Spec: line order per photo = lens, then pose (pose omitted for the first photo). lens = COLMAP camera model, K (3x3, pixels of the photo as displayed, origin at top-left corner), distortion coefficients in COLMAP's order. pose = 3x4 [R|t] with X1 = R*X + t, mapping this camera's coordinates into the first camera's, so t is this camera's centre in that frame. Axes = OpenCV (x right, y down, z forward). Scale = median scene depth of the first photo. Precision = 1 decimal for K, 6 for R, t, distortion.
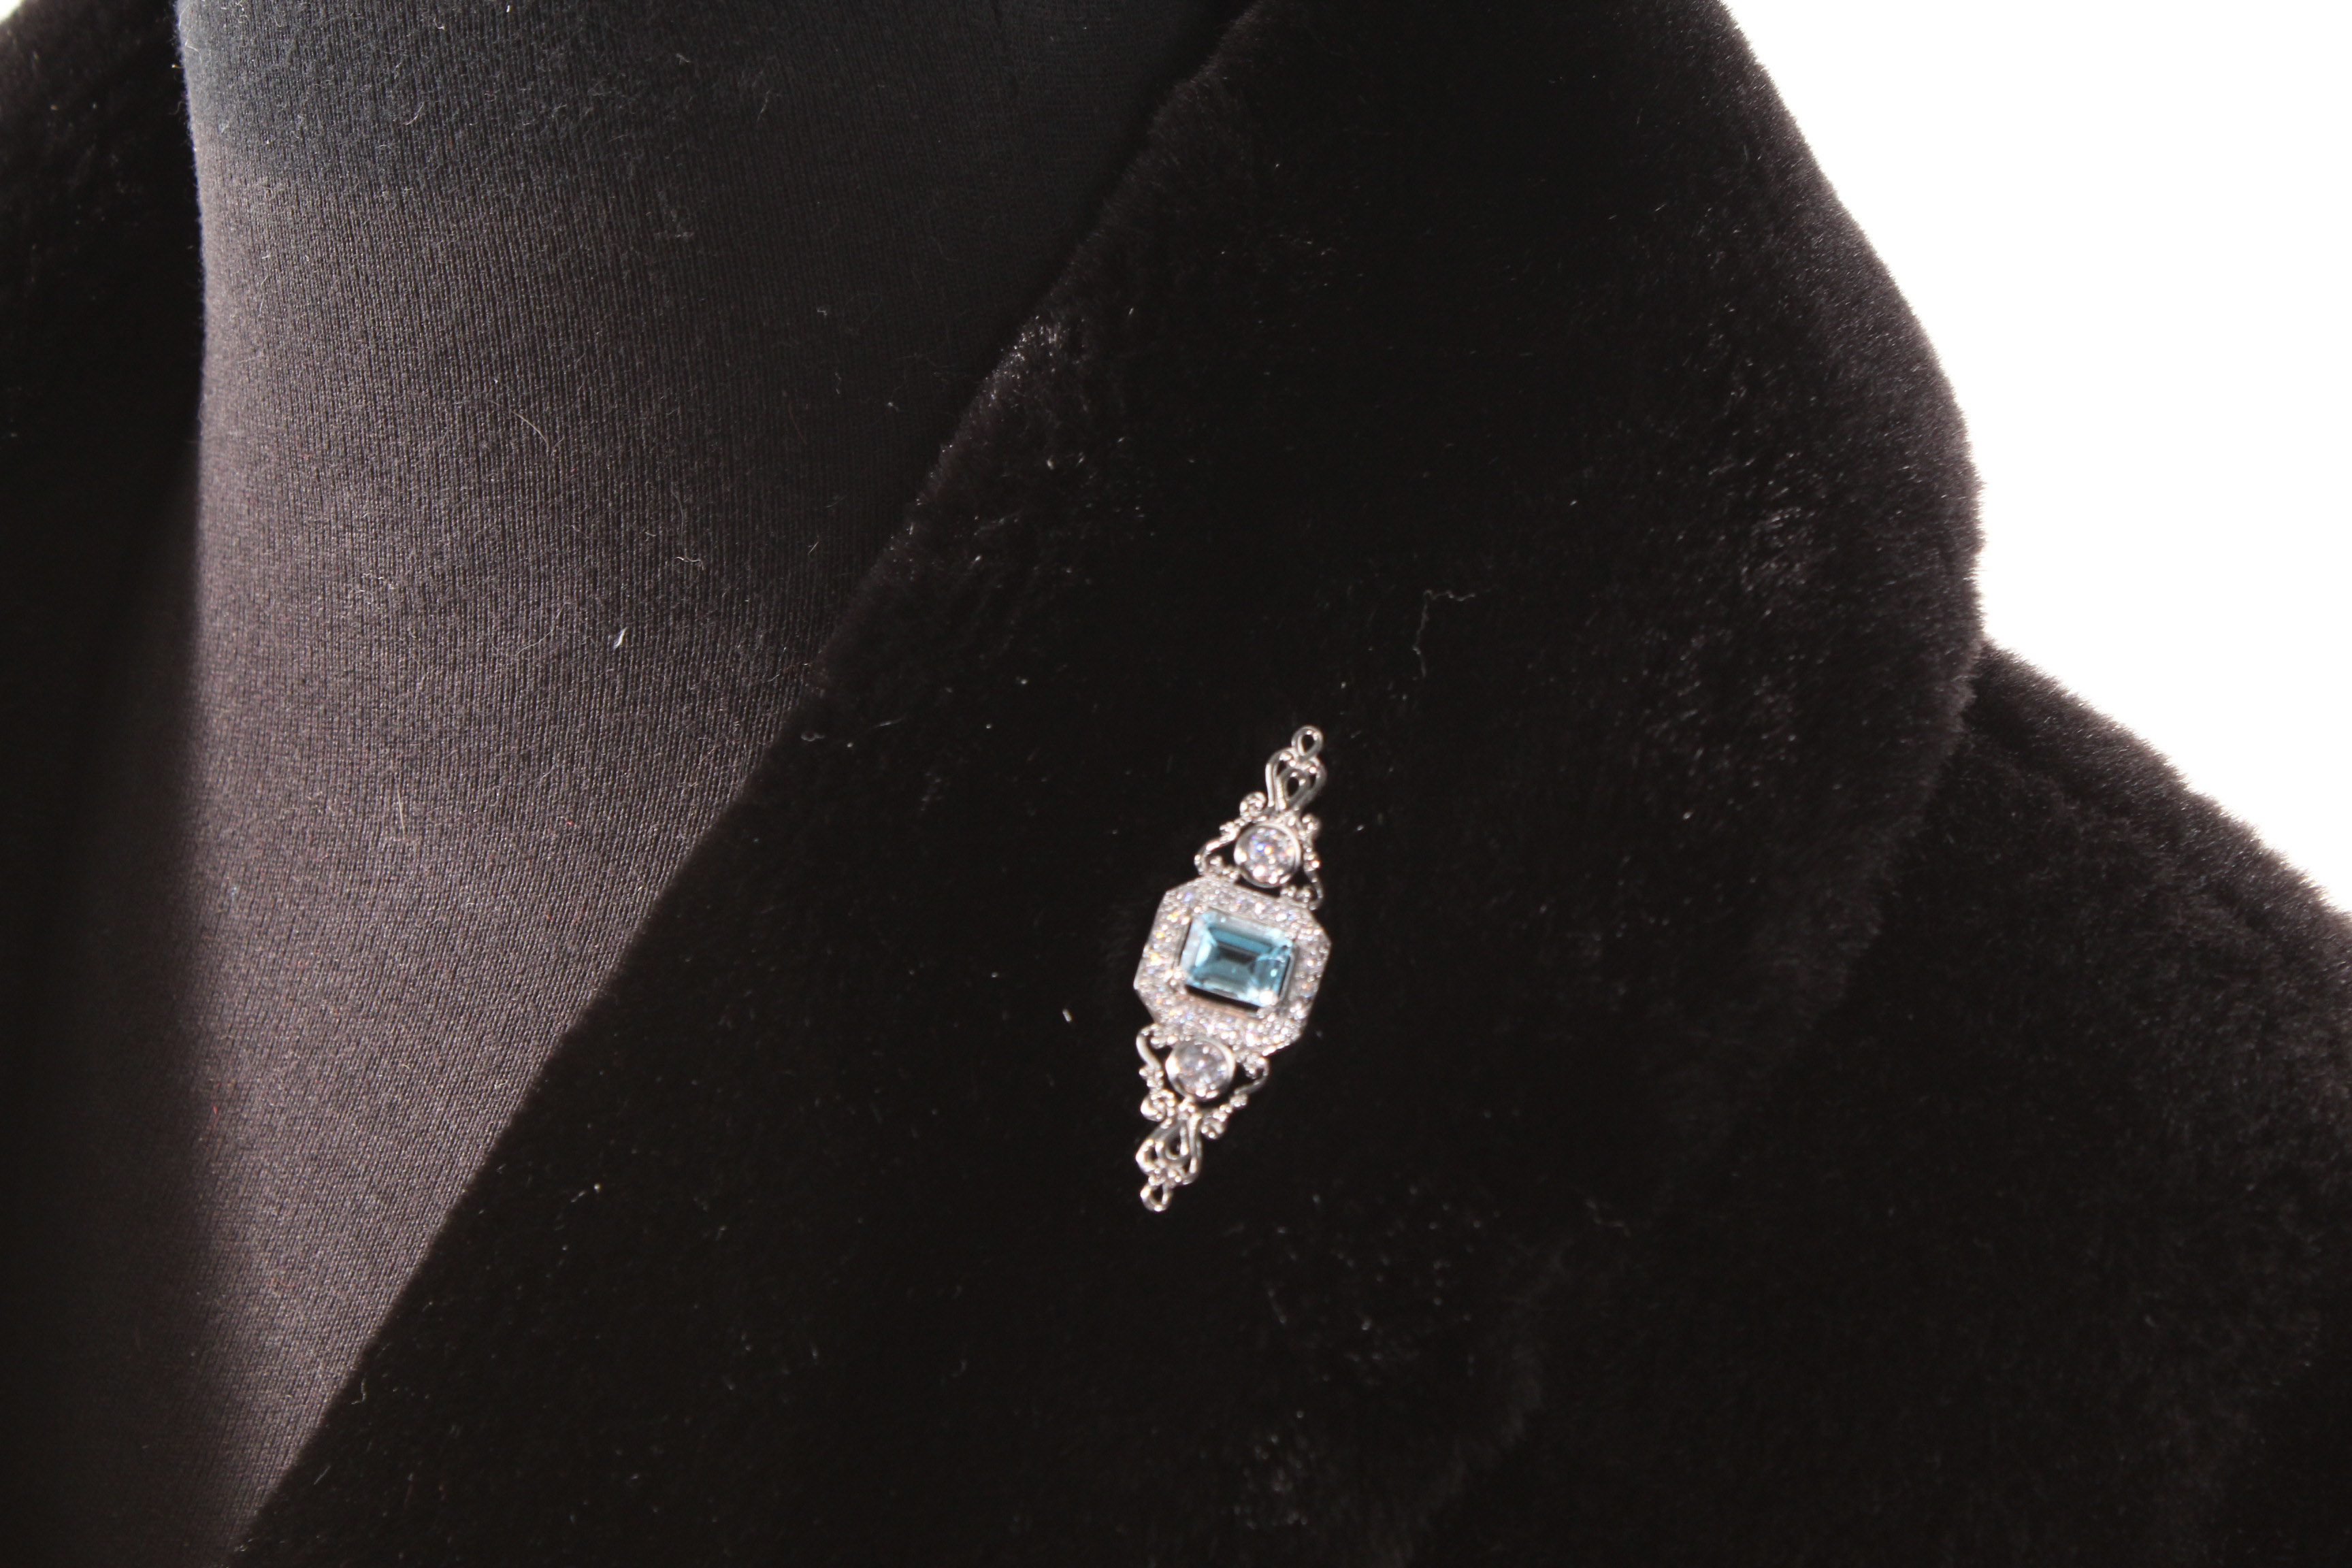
lens RADIAL K [[5694.3, 0, 1163.9], [0, 5694.3, 780.9], [0, 0, 1]] dist [0.070306, 0.000000]
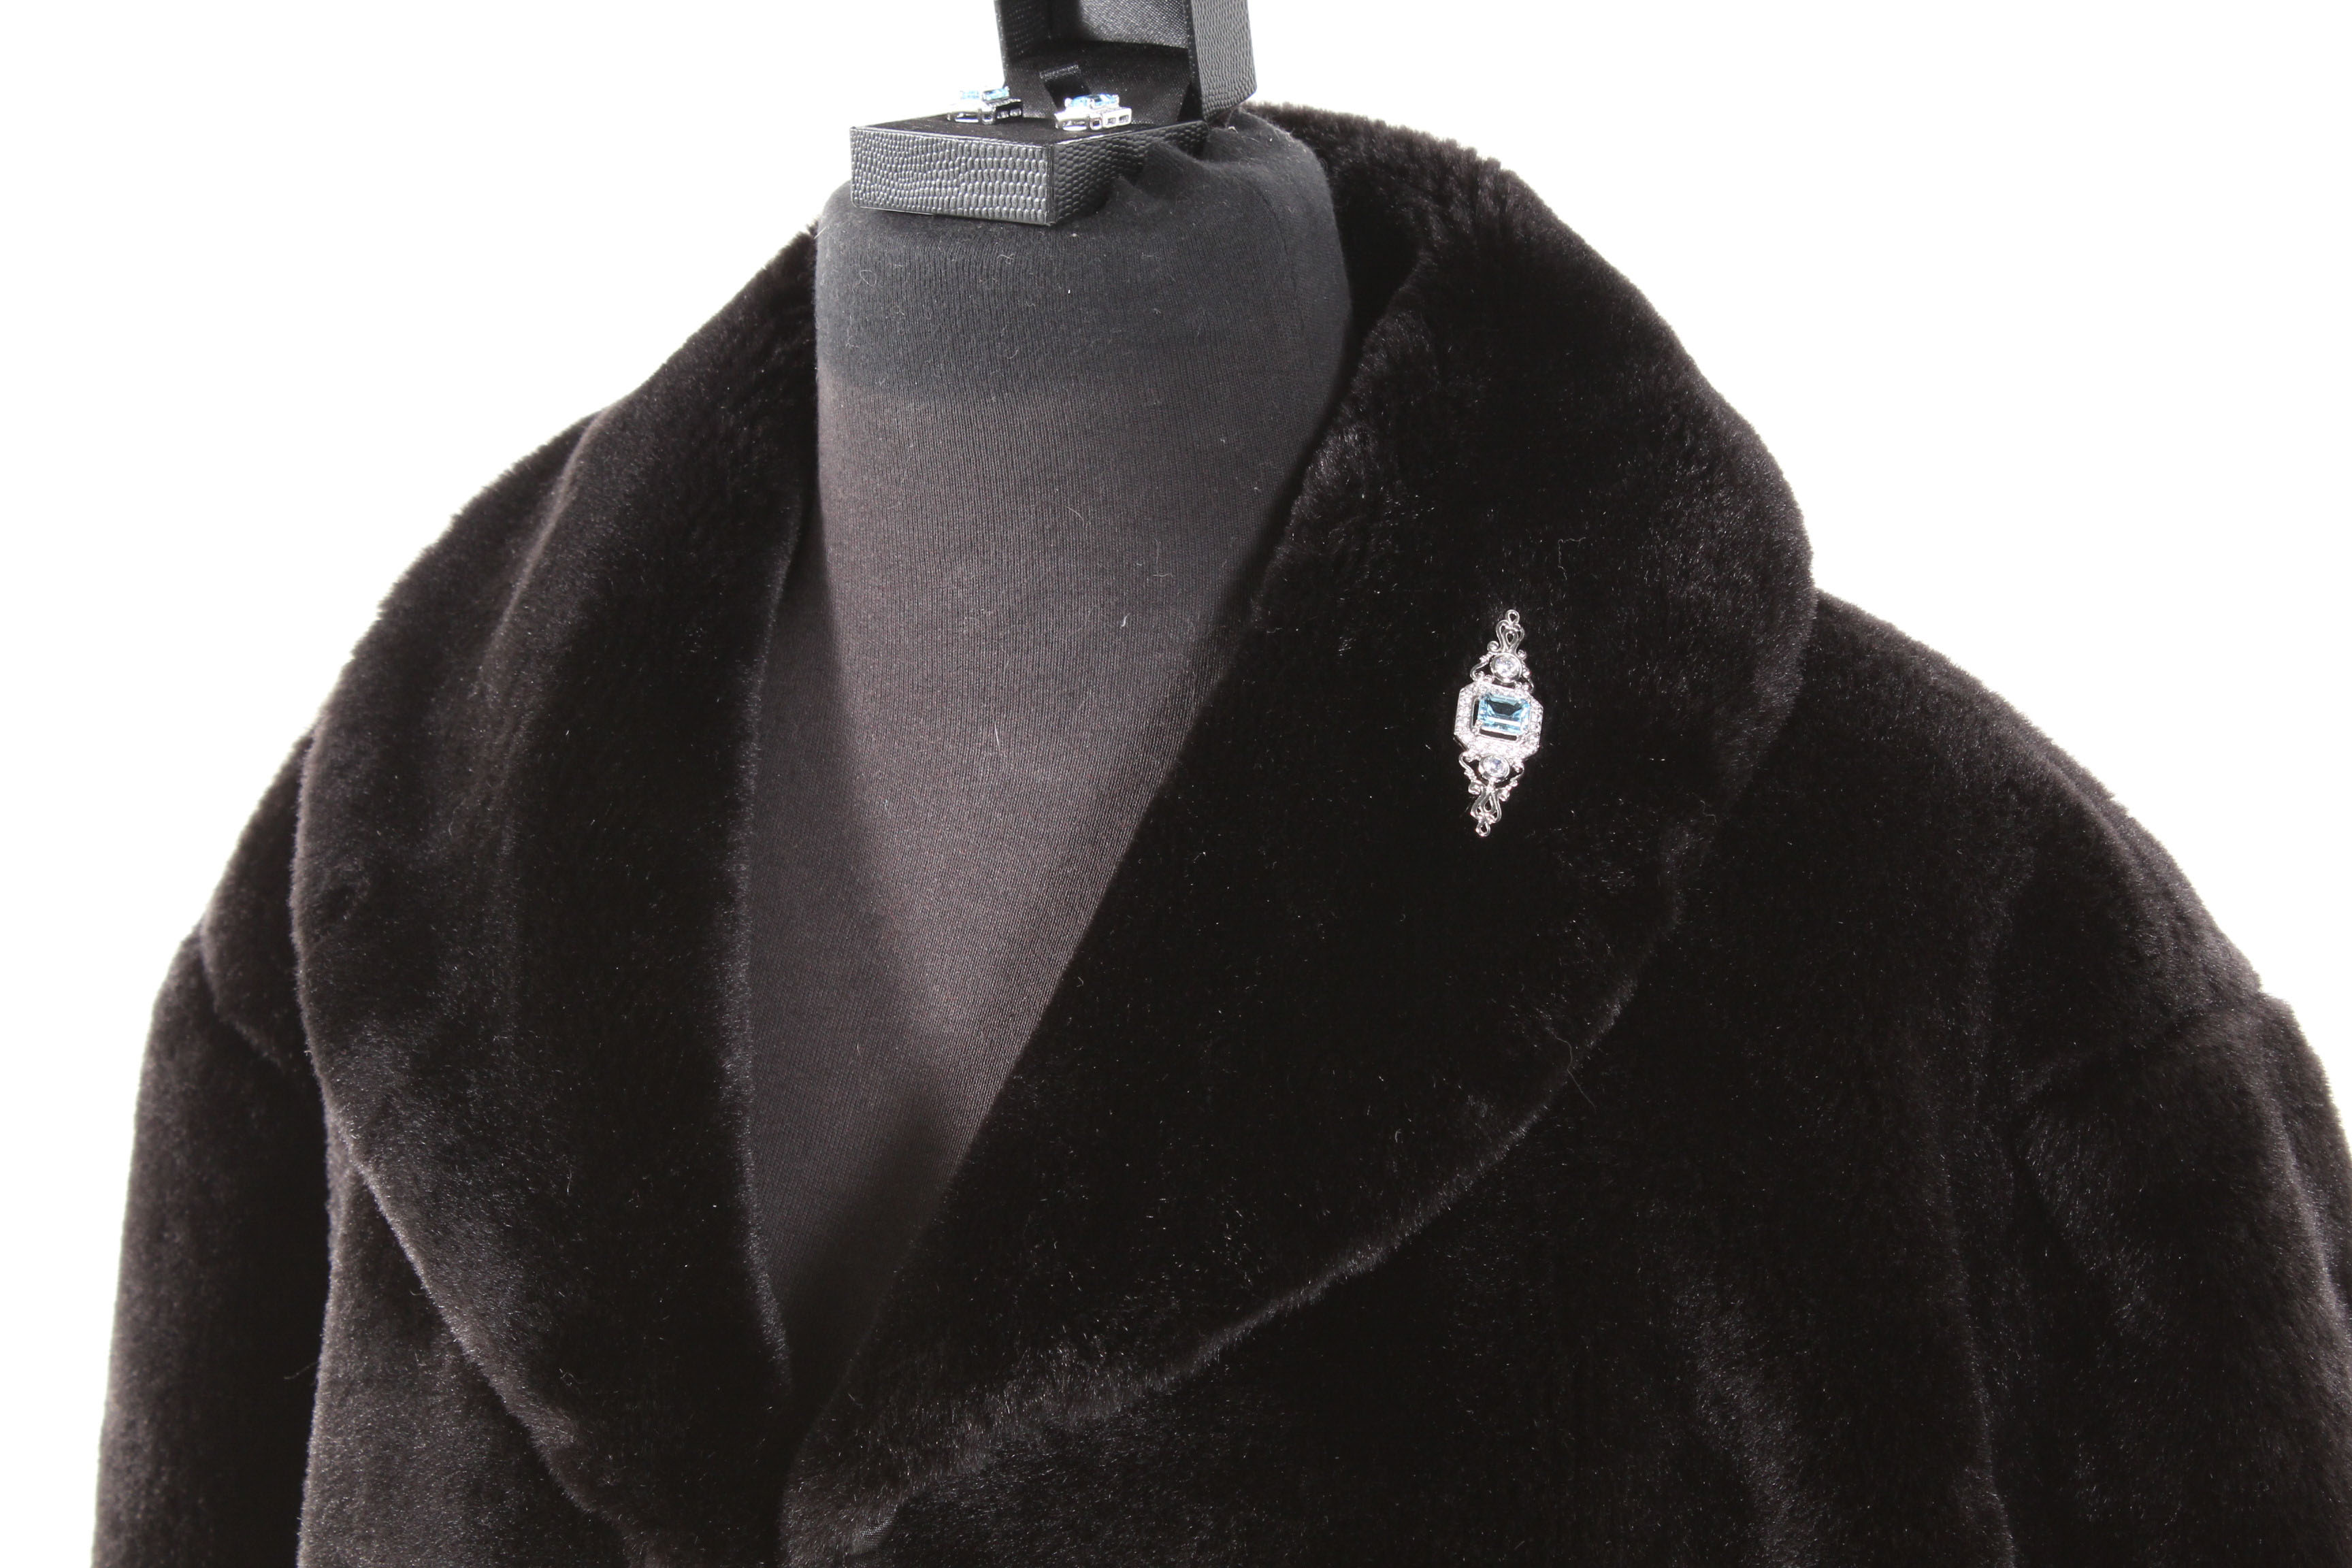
lens RADIAL K [[5694.3, 0, 1190.2], [0, 5694.3, 771.5], [0, 0, 1]] dist [0.070306, 0.000000]
pose [[0.972403, -0.074780, 0.221001, -0.534177], [0.112997, 0.979682, -0.165694, 0.367227], [-0.204120, 0.186093, 0.961095, -0.893209]]
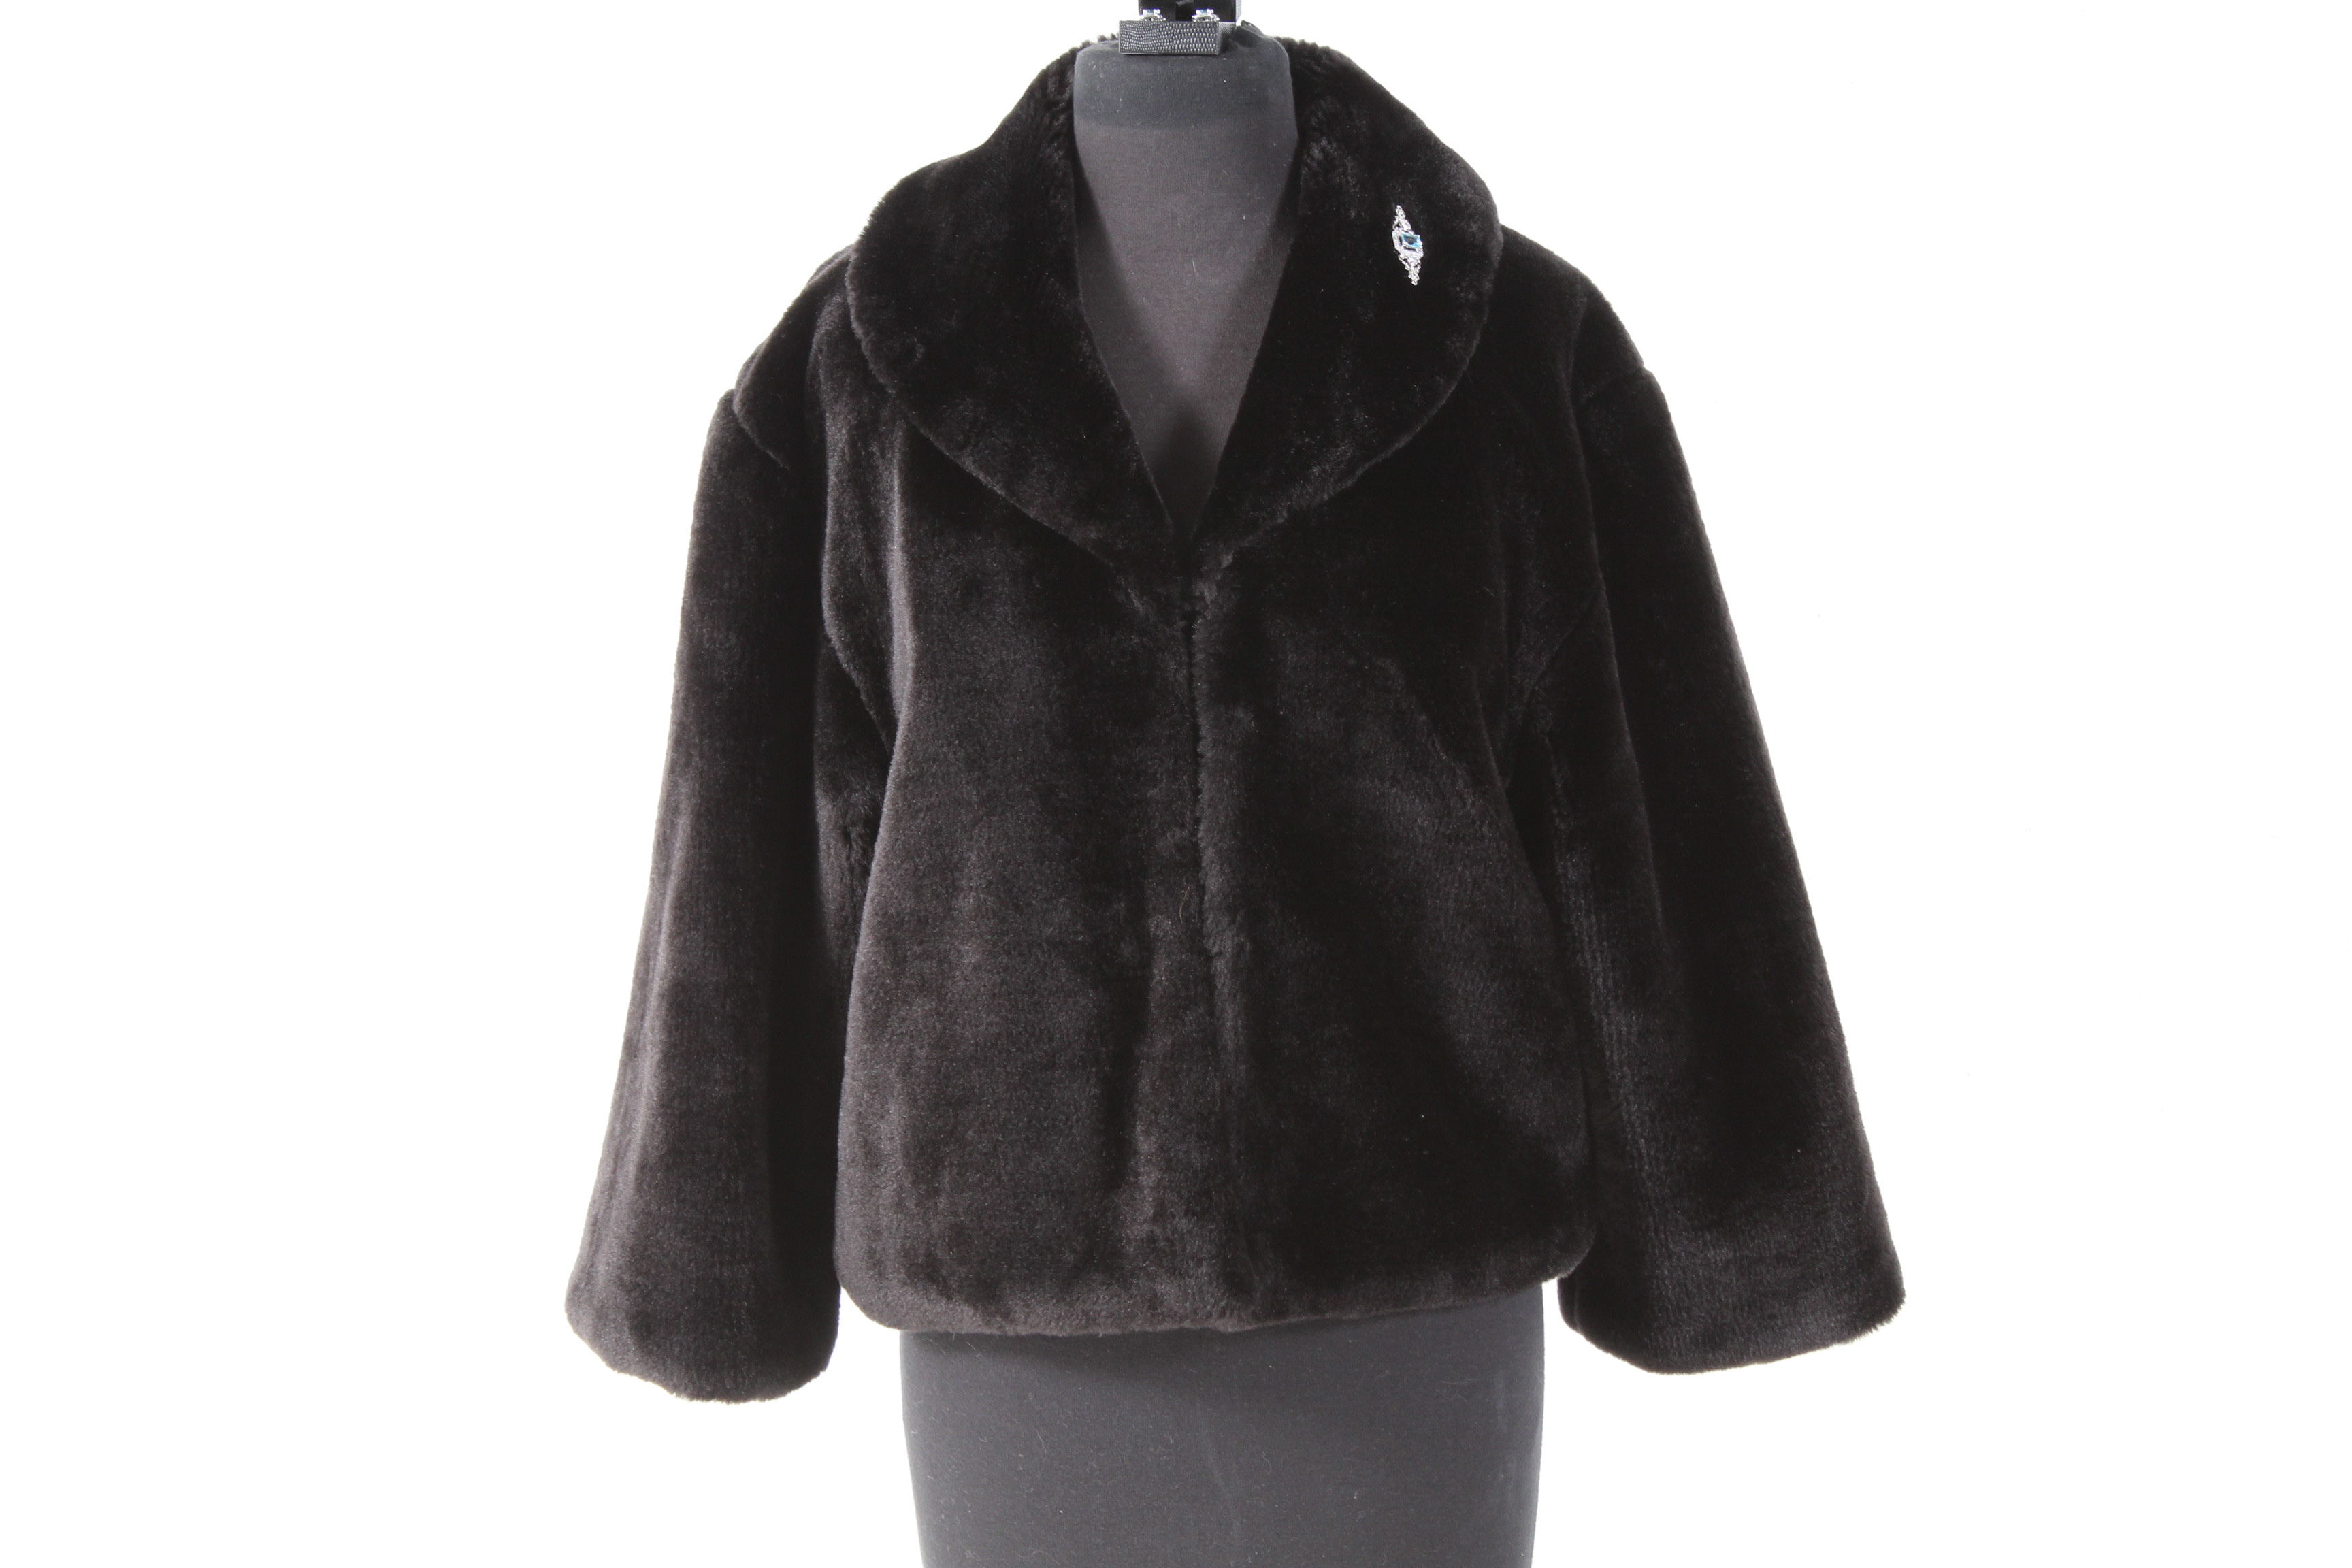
lens RADIAL K [[5694.3, 0, 1201.6], [0, 5694.3, 778.0], [0, 0, 1]] dist [0.070306, 0.000000]
pose [[0.788831, -0.095119, 0.607205, -3.233586], [0.256186, 0.948921, -0.184167, 1.360106], [-0.558672, 0.300834, 0.772906, -2.653797]]
